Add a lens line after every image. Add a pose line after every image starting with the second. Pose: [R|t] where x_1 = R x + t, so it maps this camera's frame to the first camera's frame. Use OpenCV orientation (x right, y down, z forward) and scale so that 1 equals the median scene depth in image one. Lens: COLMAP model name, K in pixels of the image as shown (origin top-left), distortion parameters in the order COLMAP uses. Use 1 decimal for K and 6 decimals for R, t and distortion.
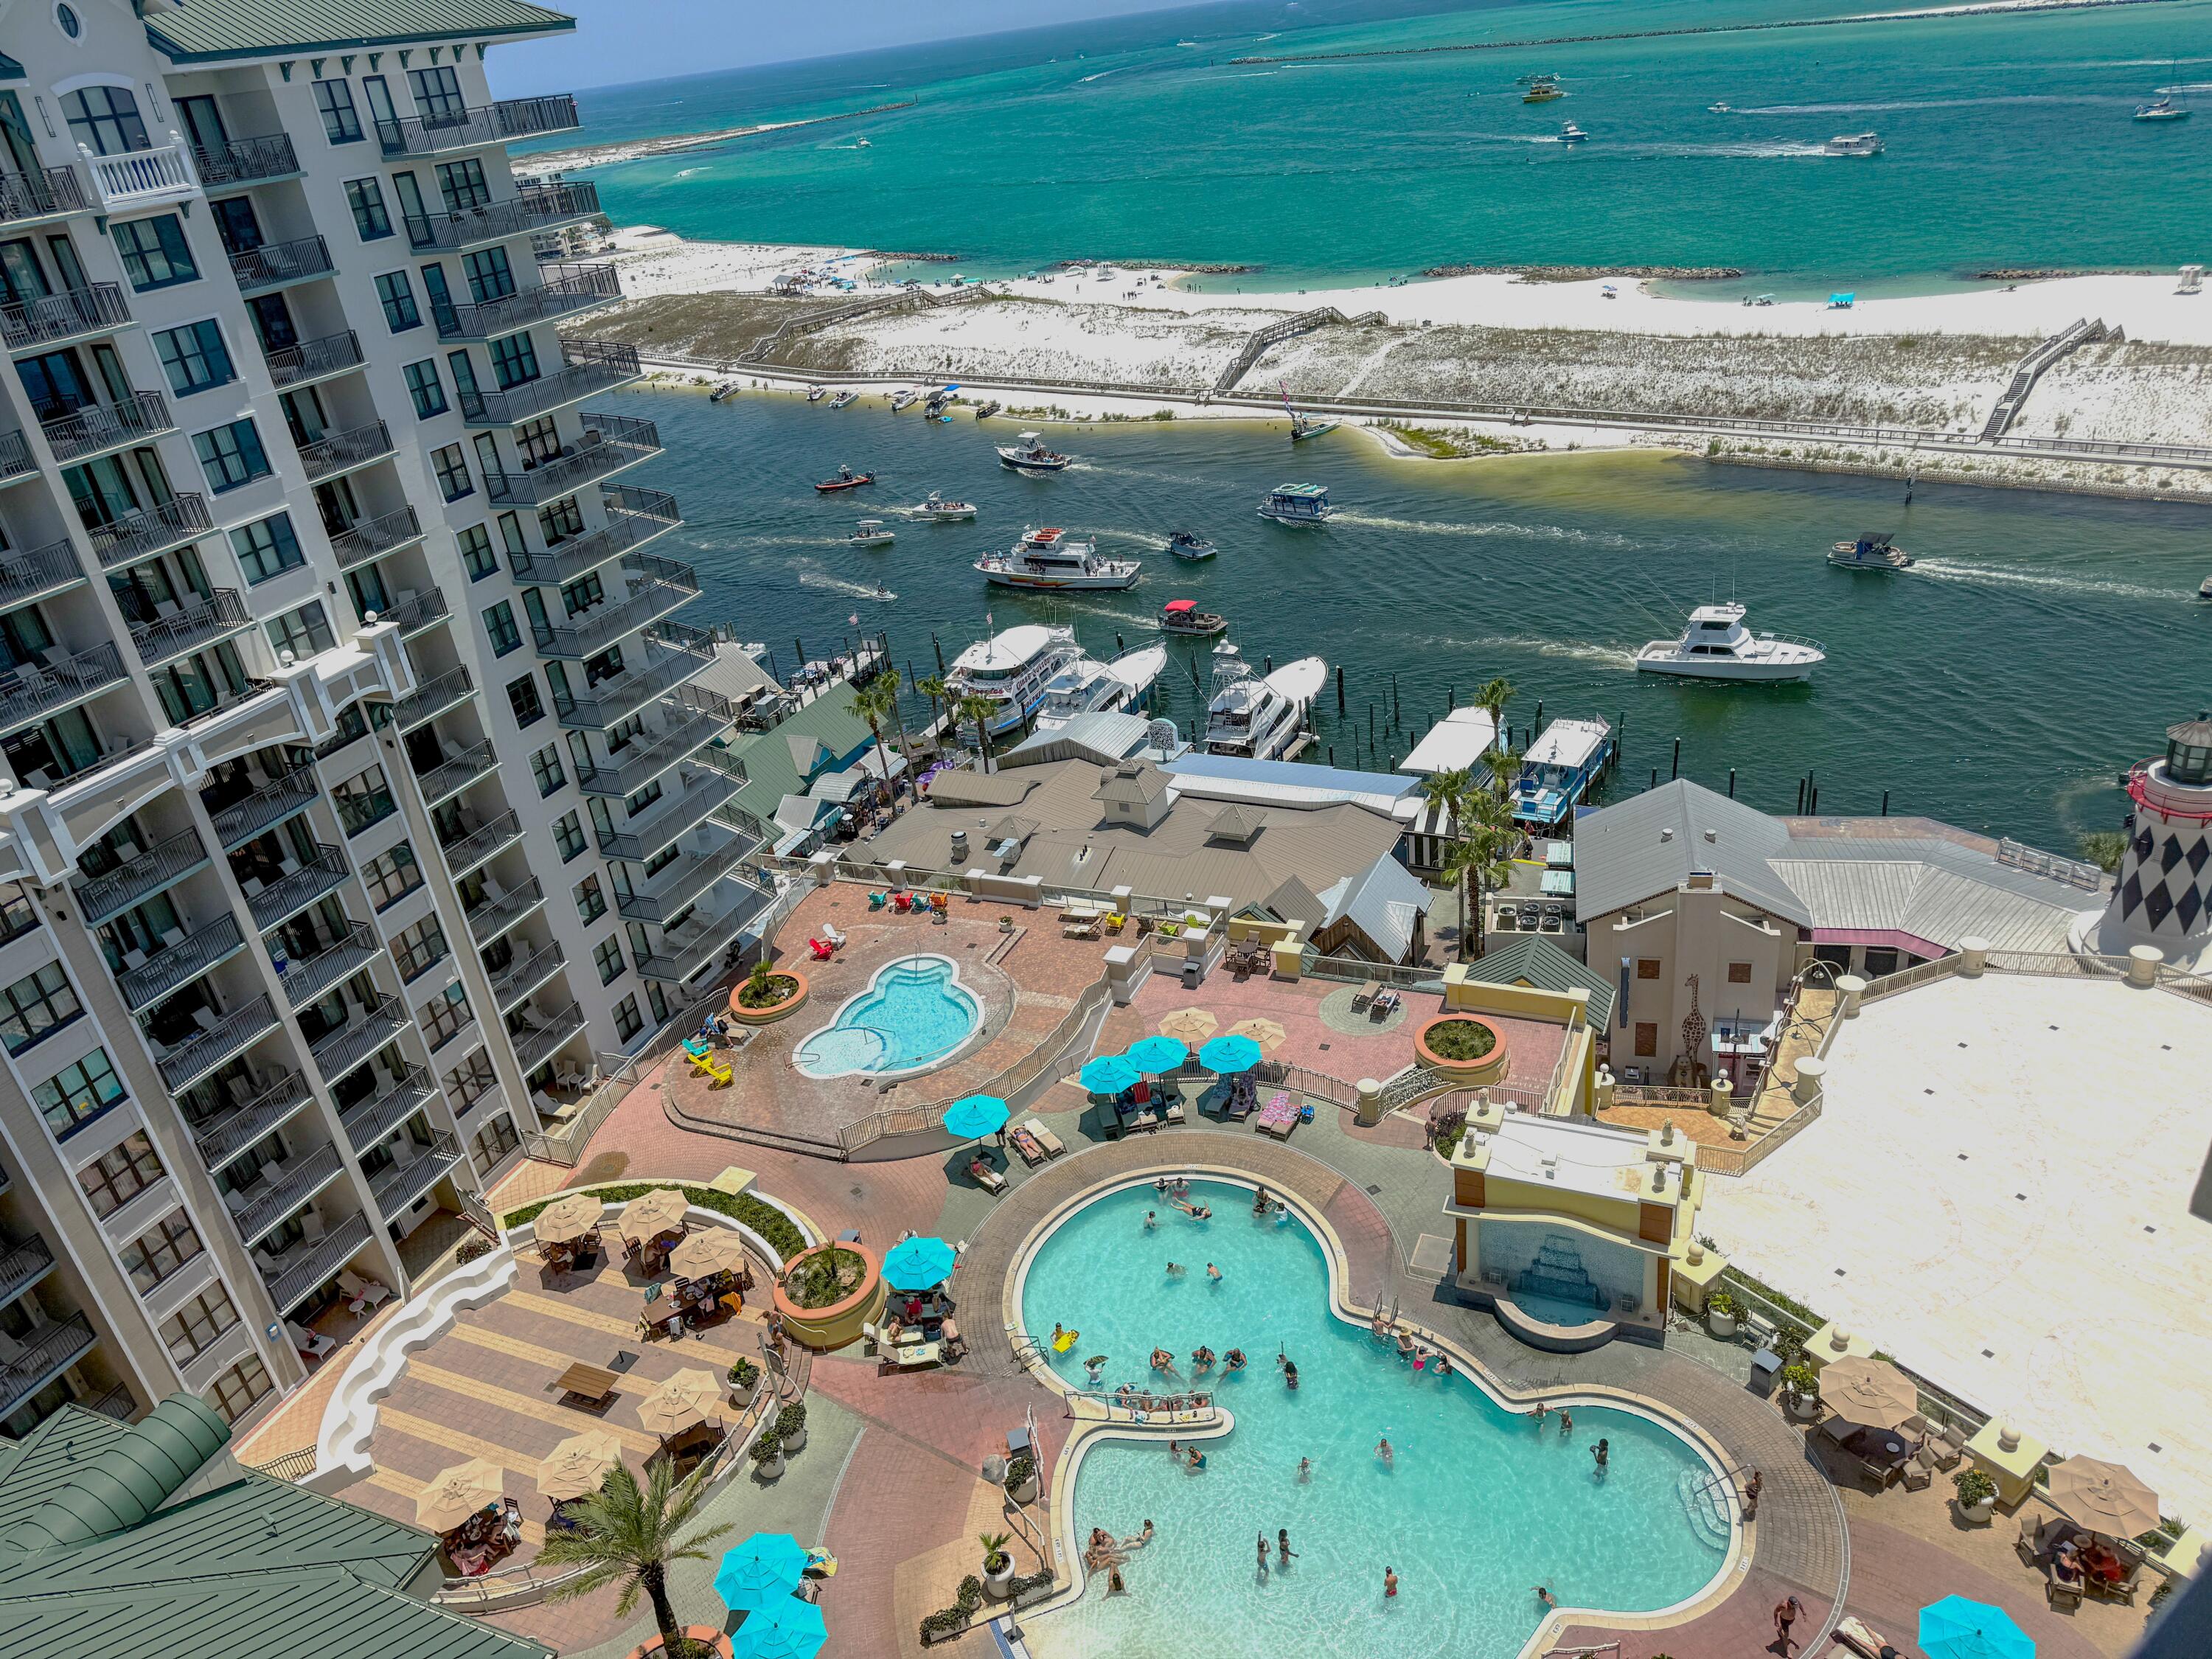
lens RADIAL K [[1544.6, 0, 1102.2], [0, 1544.6, 825.8], [0, 0, 1]] dist [0.172754, -0.355561]
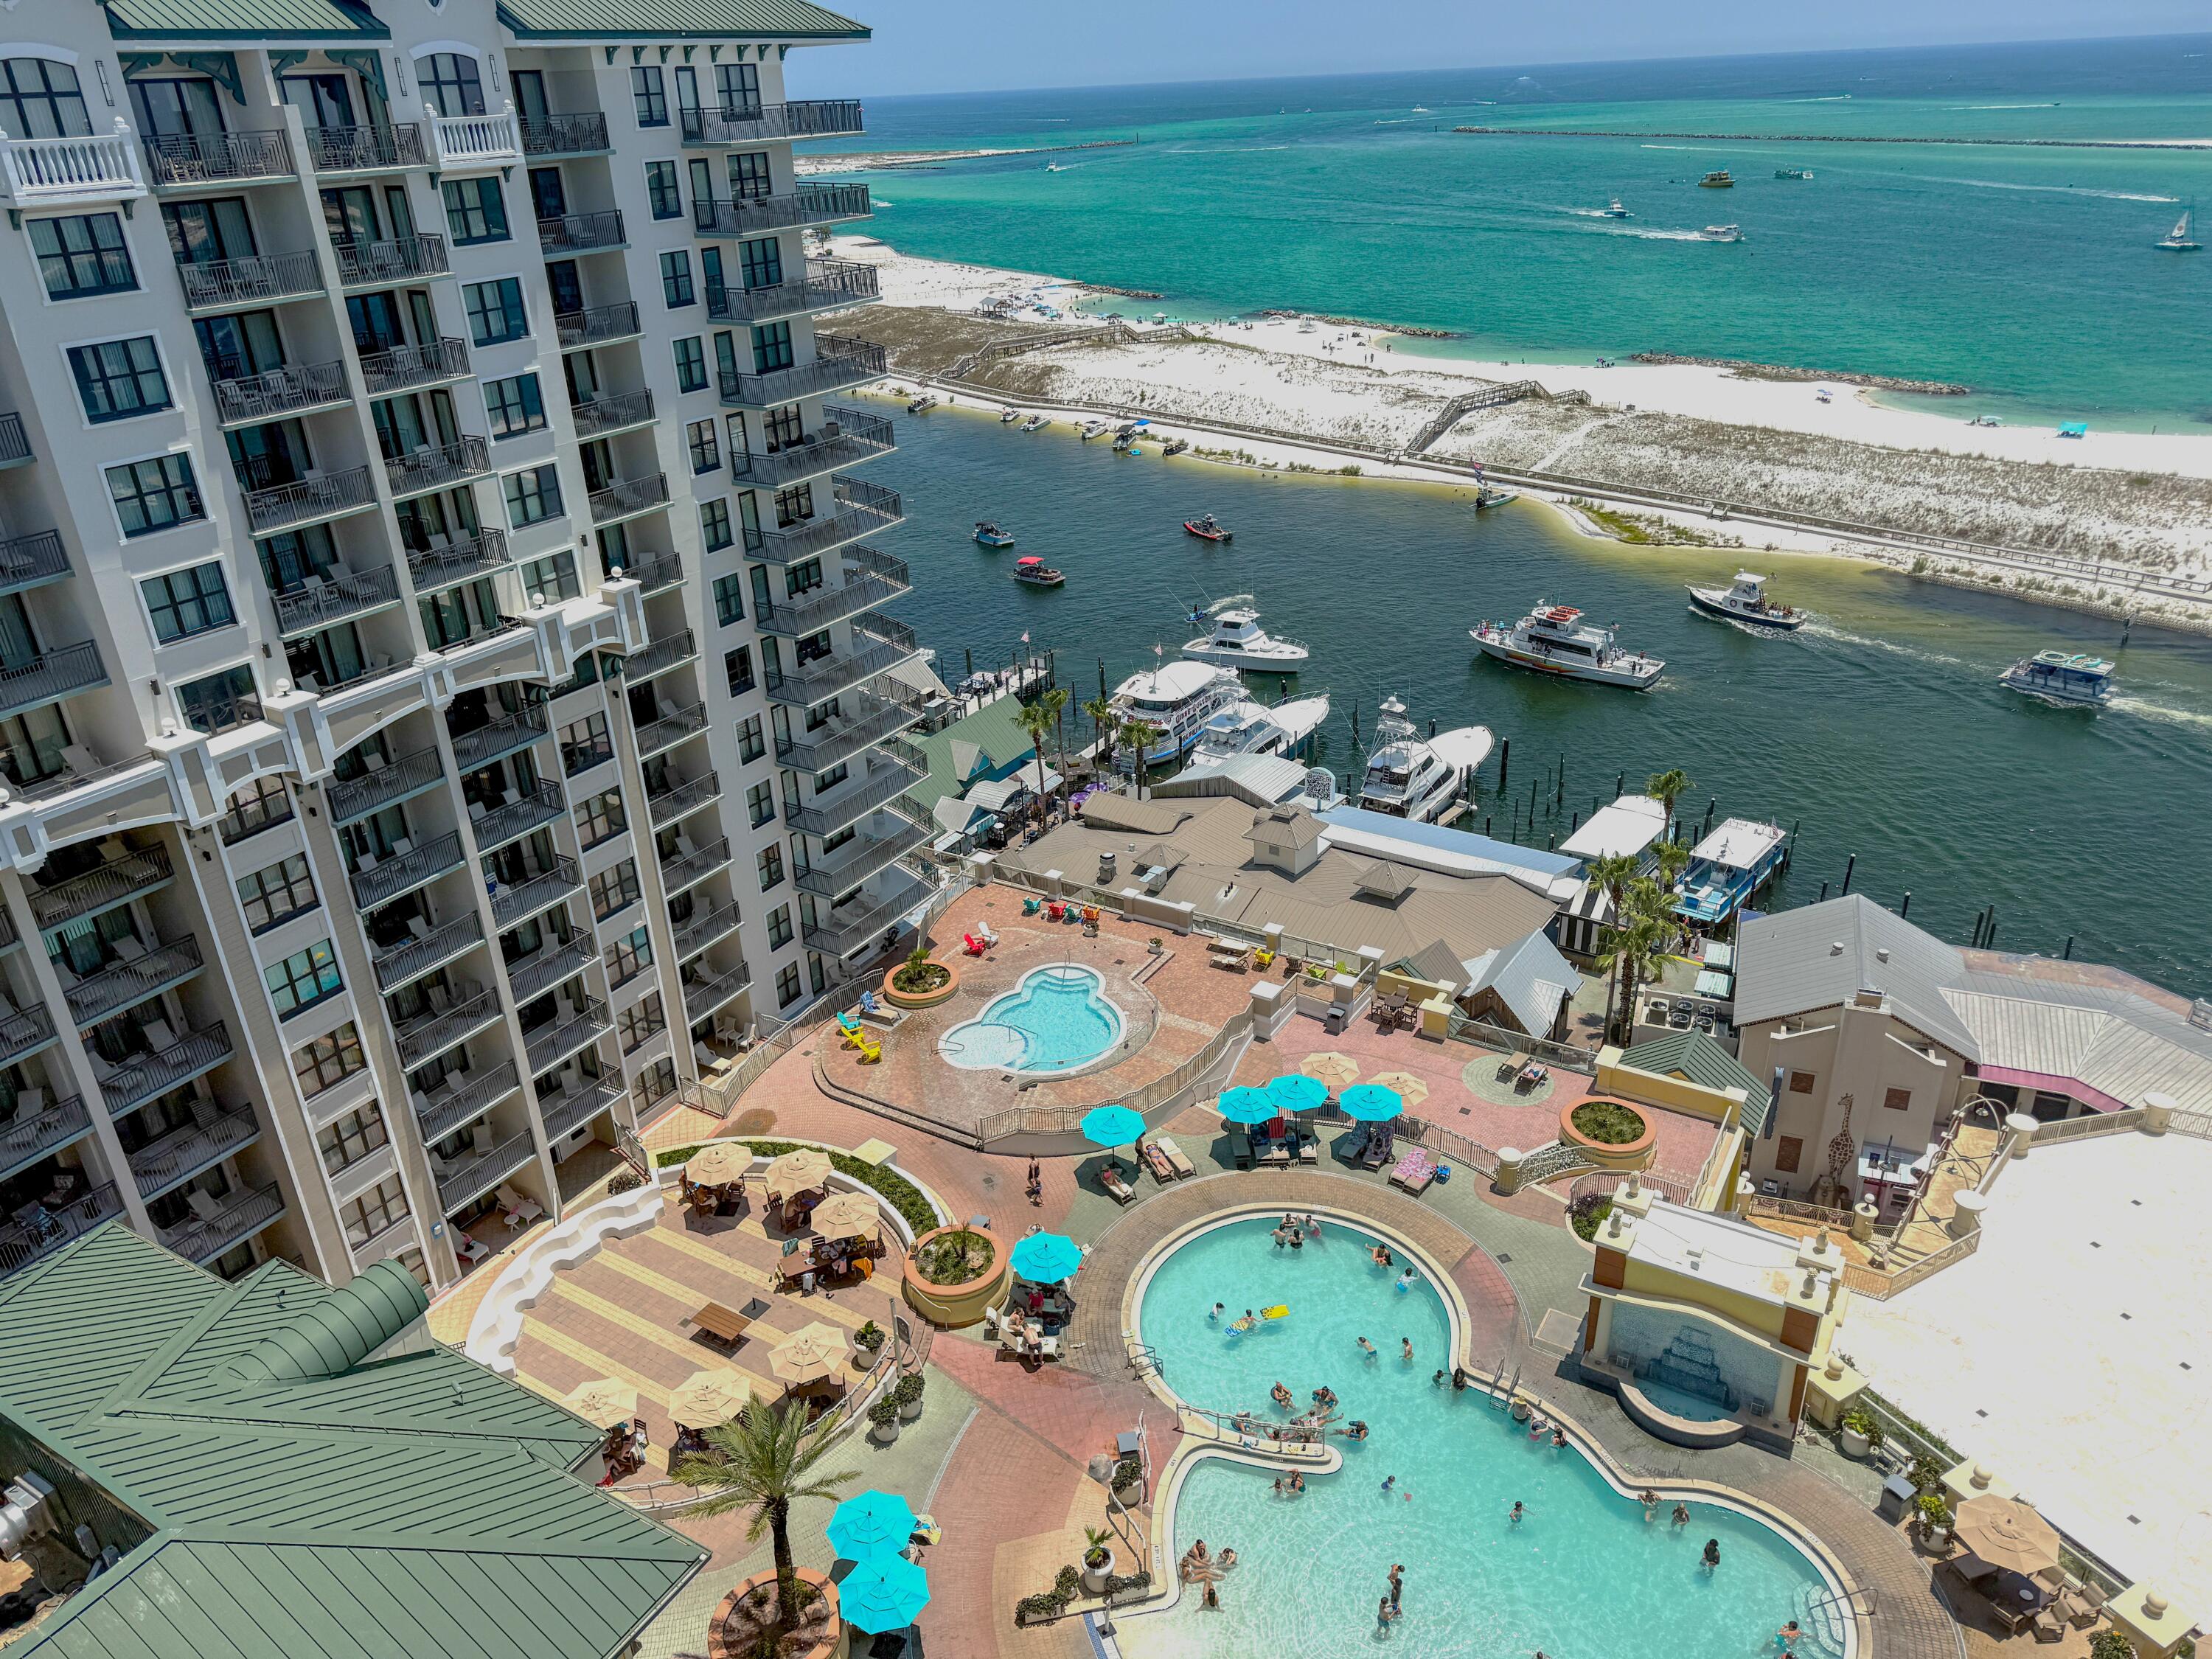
lens RADIAL K [[1544.5, 0, 1094.6], [0, 1544.5, 839.1], [0, 0, 1]] dist [0.161106, -0.321369]
pose [[0.987986, 0.128702, -0.085551, -0.022728], [-0.130106, 0.991439, -0.011027, 0.010157], [0.083400, 0.022025, 0.996273, -0.013447]]
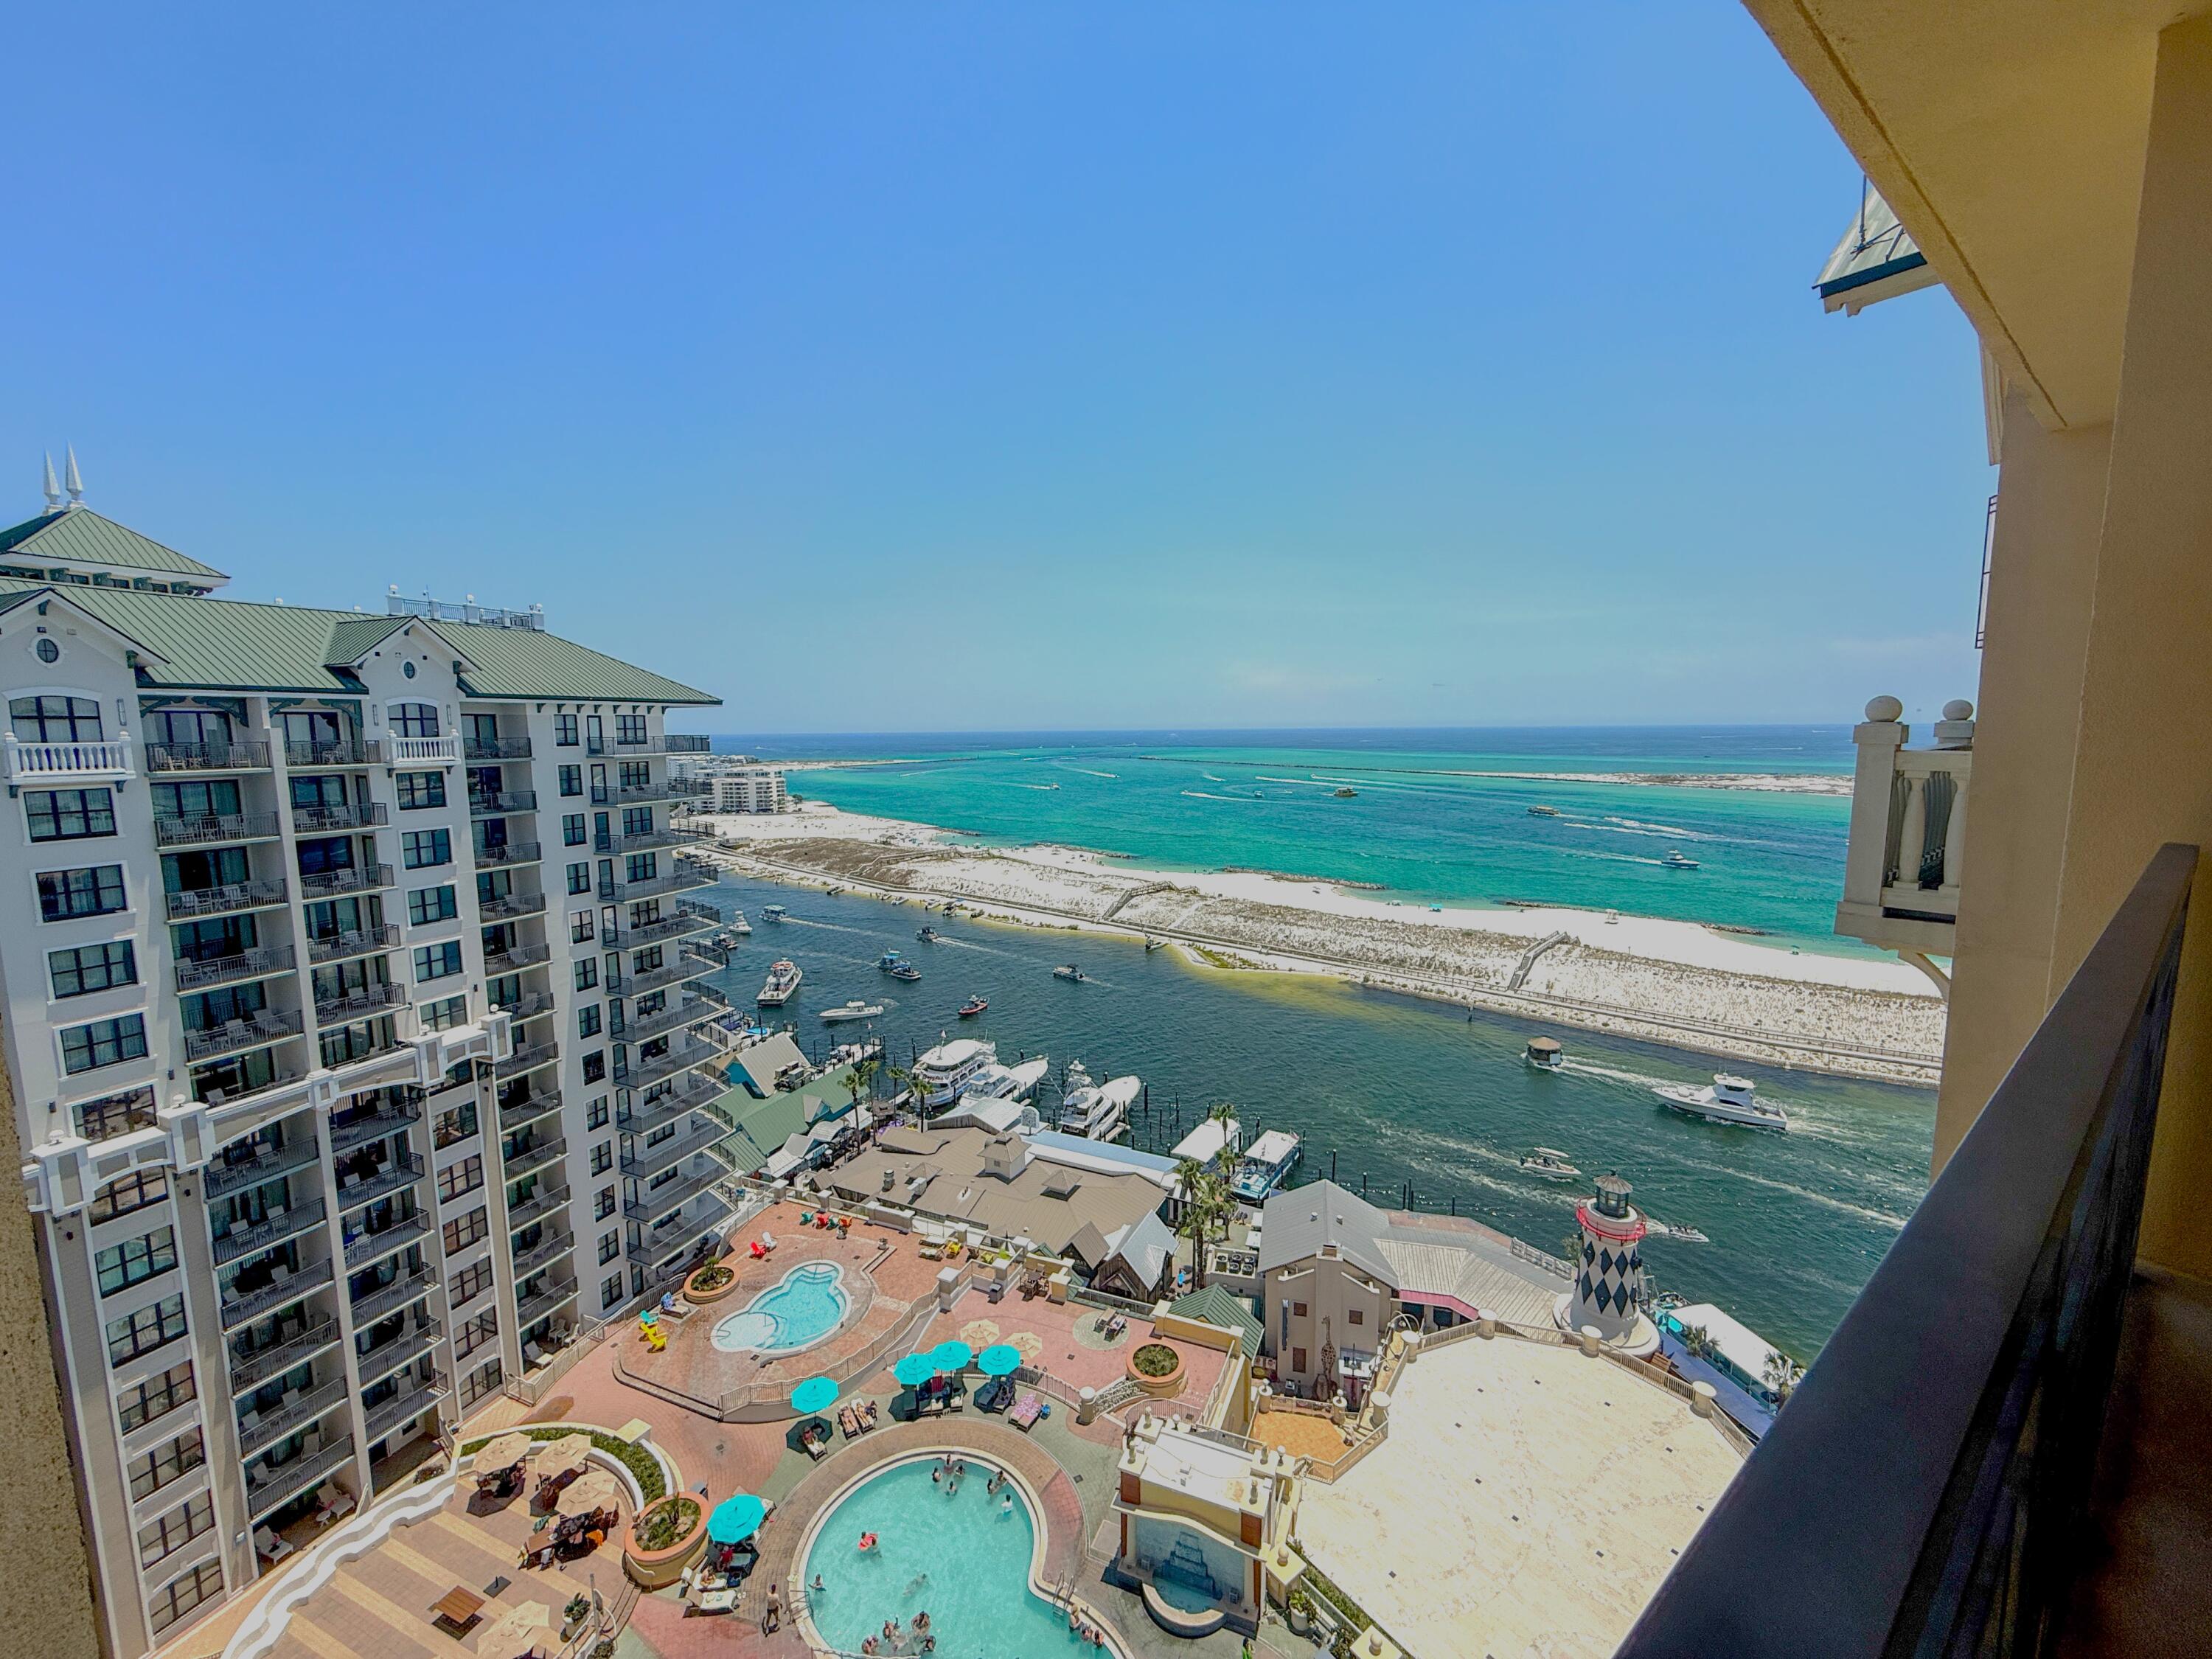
lens RADIAL K [[883.2, 0, 1098.2], [0, 883.2, 828.8], [0, 0, 1]] dist [0.000110, 0.000035]
pose [[0.993562, 0.107936, 0.034400, 0.071294], [-0.088597, 0.929580, -0.357816, -0.022996], [-0.070599, 0.352465, 0.933158, 0.025993]]
